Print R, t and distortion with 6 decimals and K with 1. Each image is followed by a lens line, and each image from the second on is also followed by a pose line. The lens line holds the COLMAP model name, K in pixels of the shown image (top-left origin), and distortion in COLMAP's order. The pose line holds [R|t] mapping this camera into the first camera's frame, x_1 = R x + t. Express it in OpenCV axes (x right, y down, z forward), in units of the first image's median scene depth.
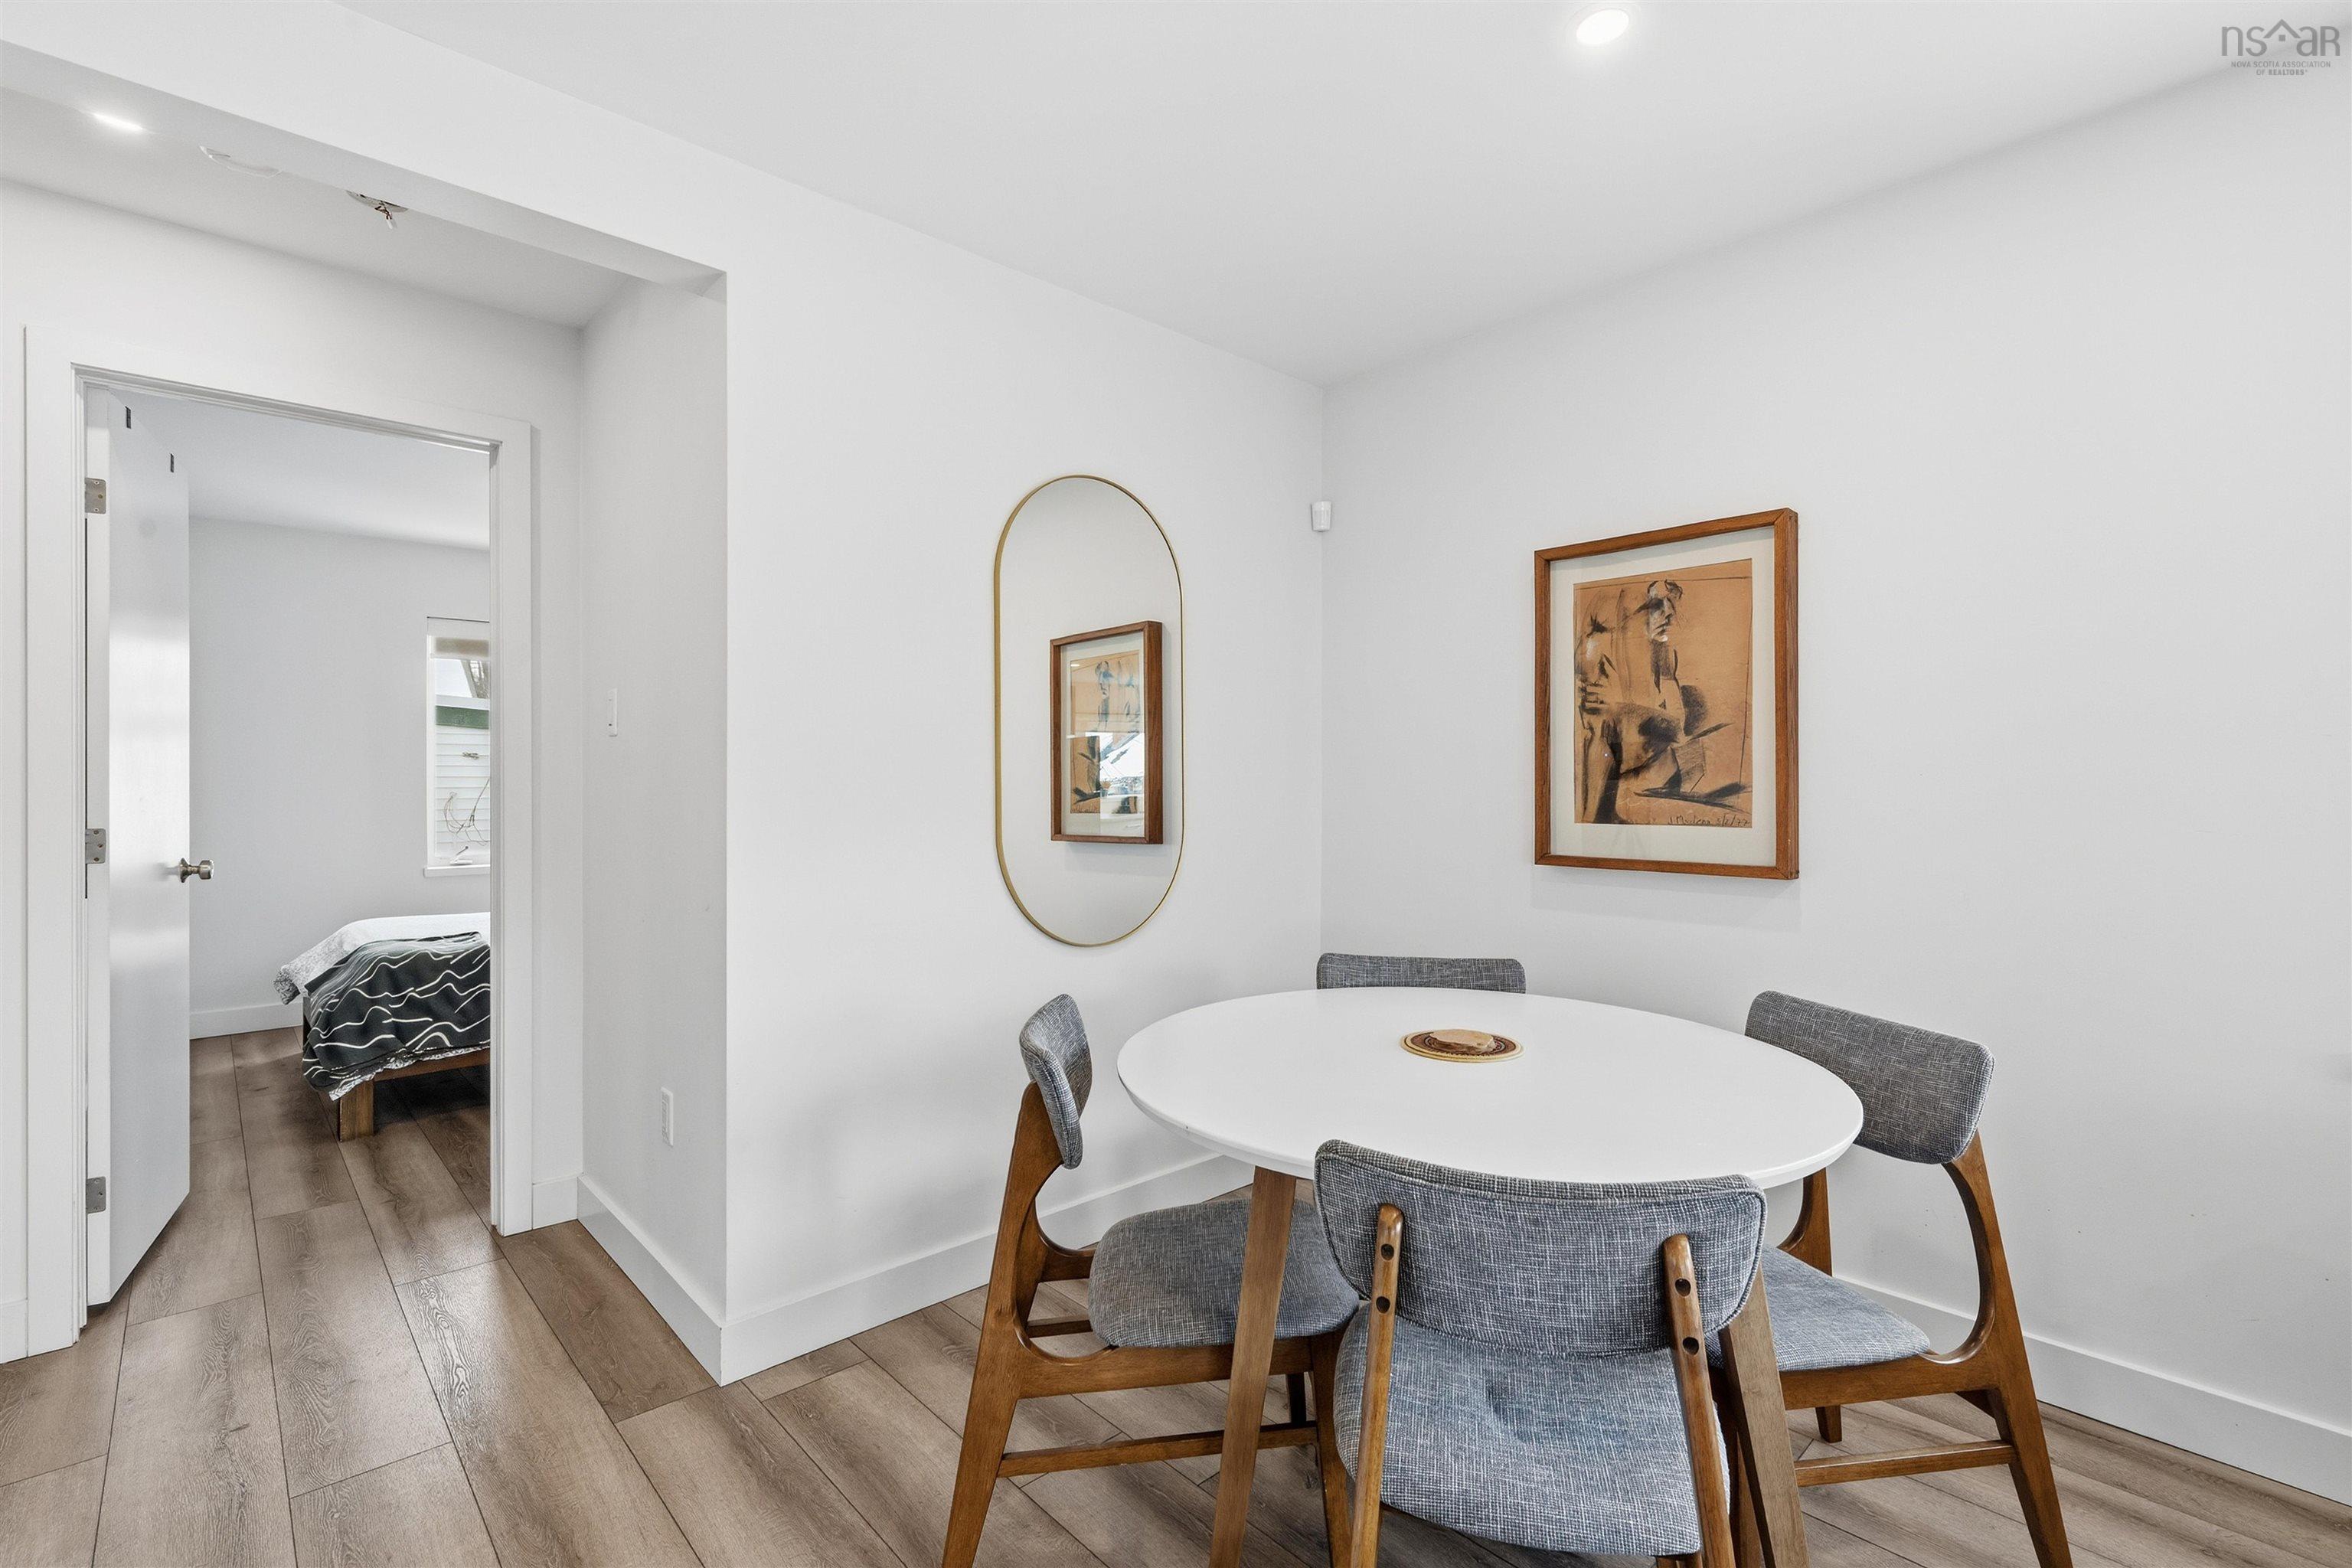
lens RADIAL K [[1059.9, 0, 1186.8], [0, 1059.9, 778.8], [0, 0, 1]] dist [0.001825, 0.000230]
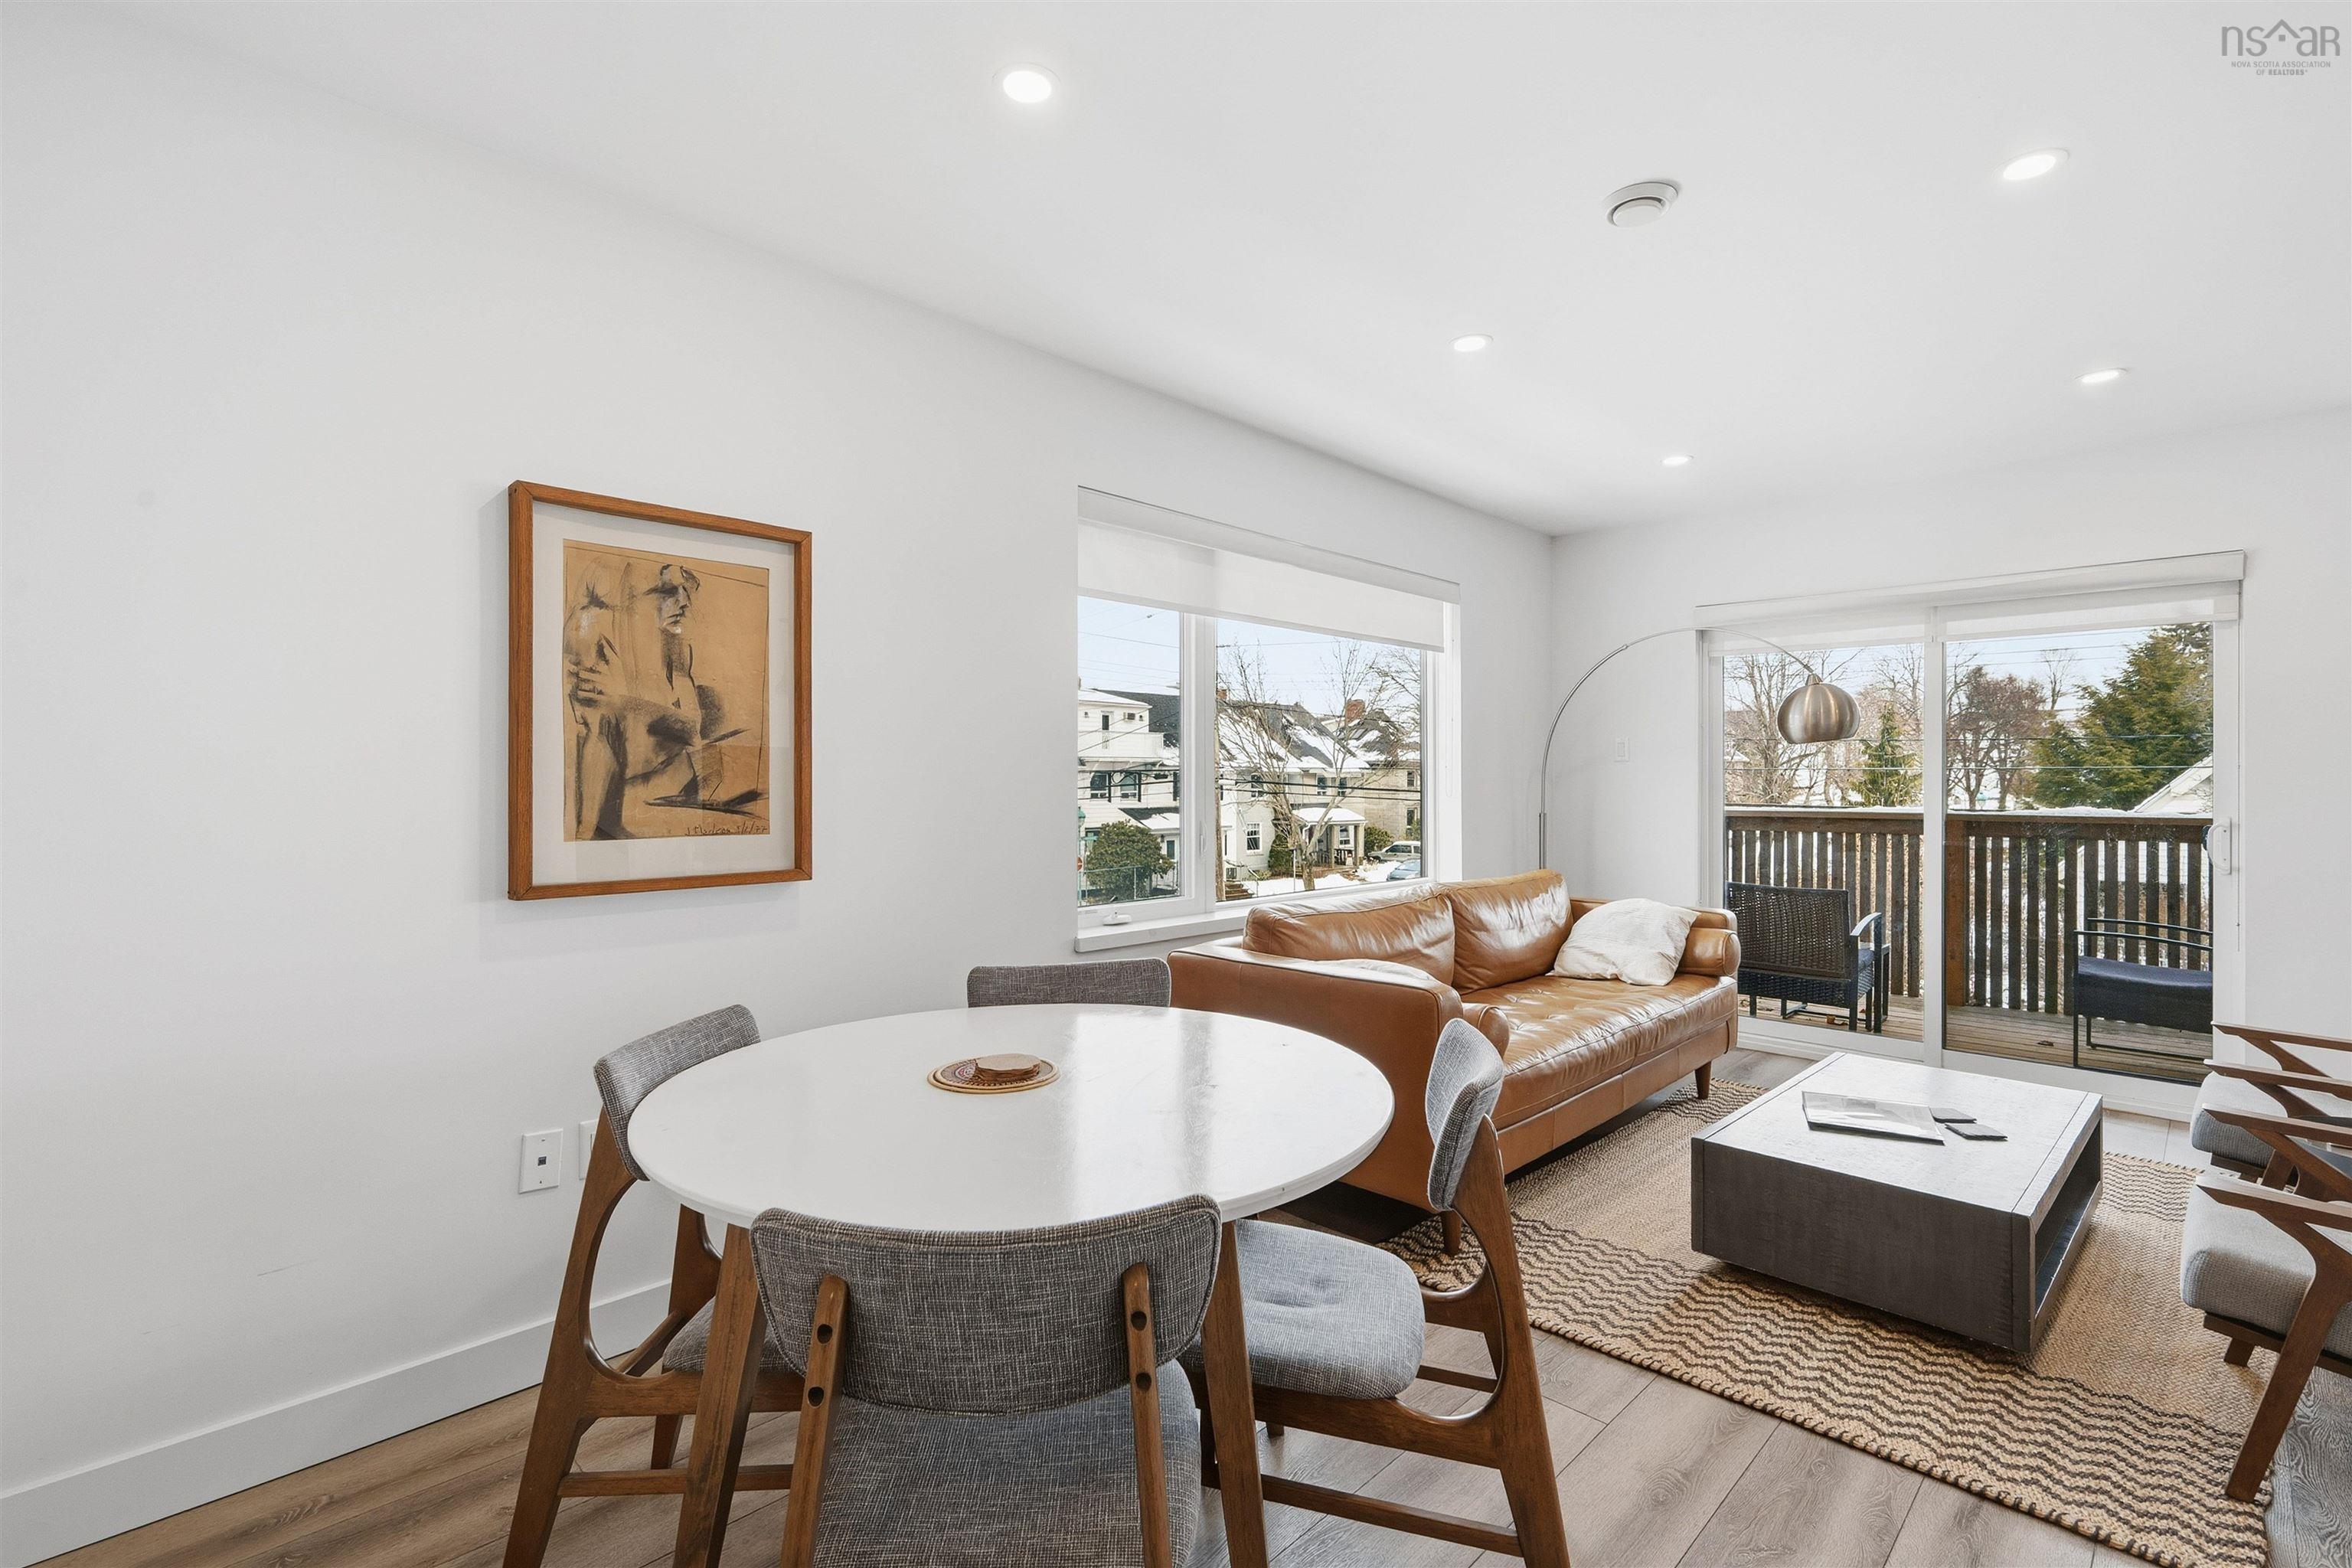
lens RADIAL K [[1059.9, 0, 1186.8], [0, 1059.9, 778.8], [0, 0, 1]] dist [0.001825, 0.000230]
pose [[-0.036894, 0.003926, 0.999311, -0.457692], [-0.000779, 0.999992, -0.003957, -0.002421], [-0.999319, -0.000925, -0.036890, 0.585153]]
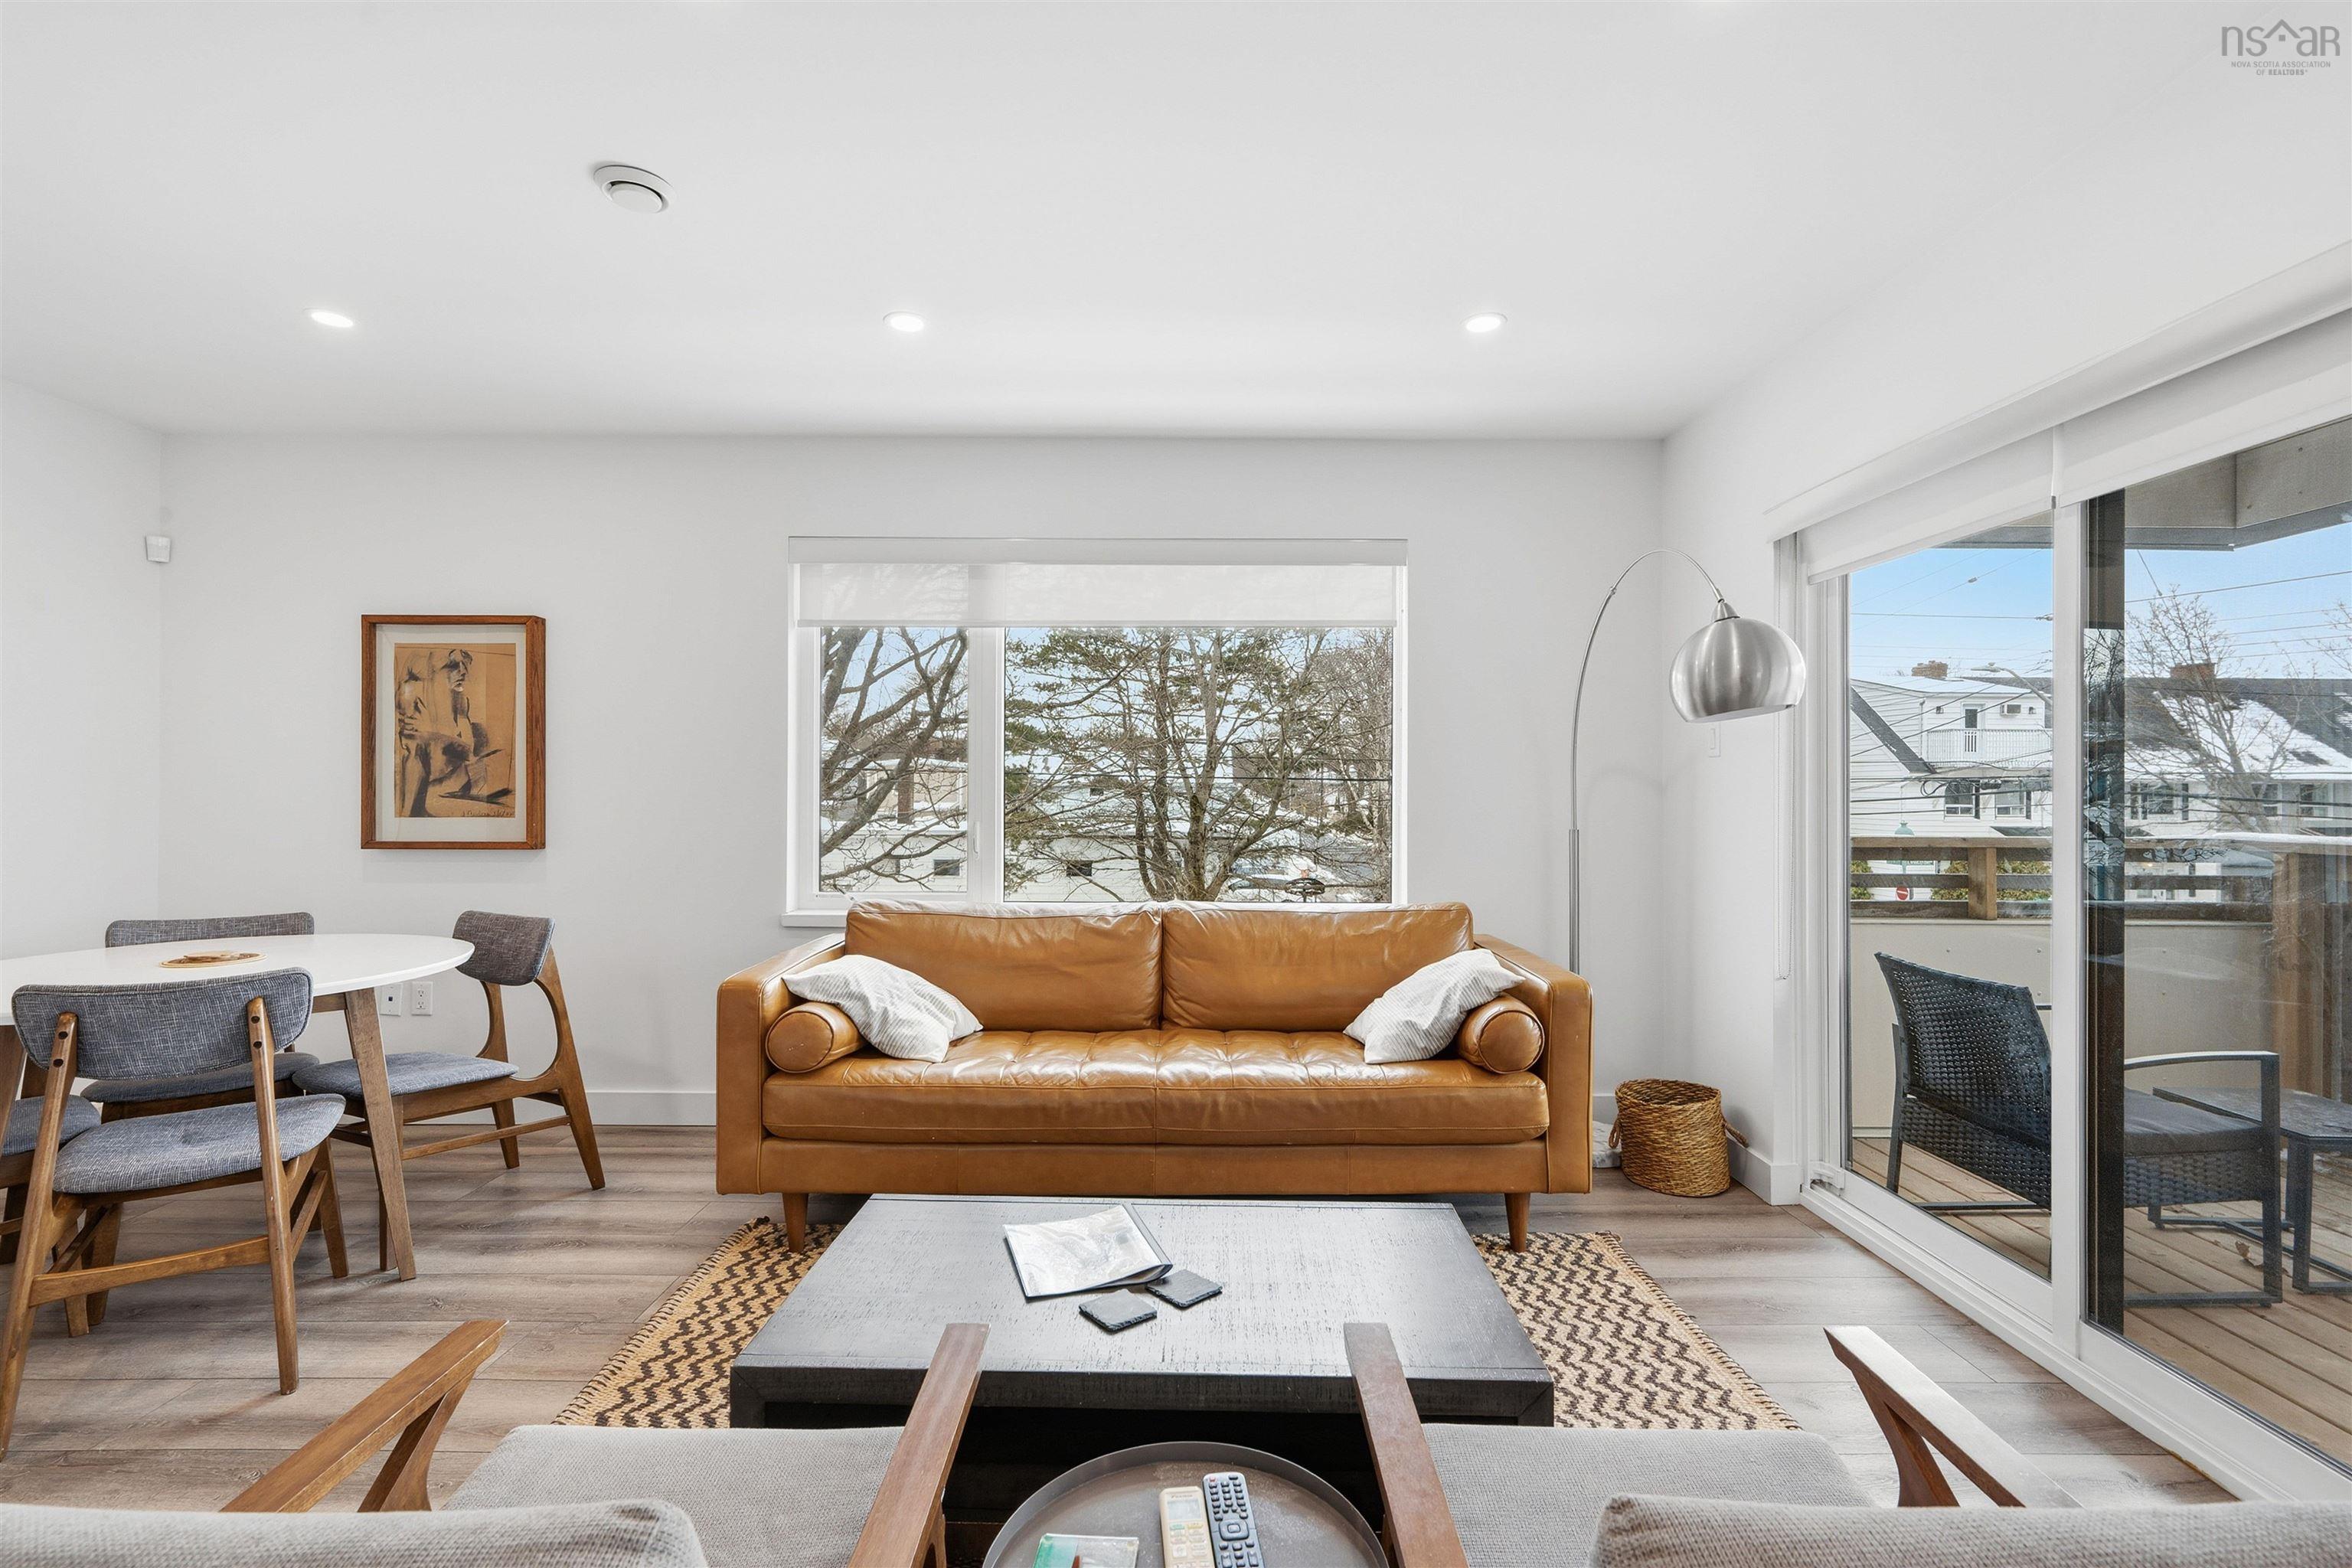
lens RADIAL K [[1039.8, 0, 1183.4], [0, 1039.8, 789.9], [0, 0, 1]] dist [0.001267, 0.000170]
pose [[0.681430, 0.003875, 0.731873, 0.077396], [-0.006024, 0.999982, 0.000314, -0.000178], [-0.731858, -0.004623, 0.681441, -0.694247]]
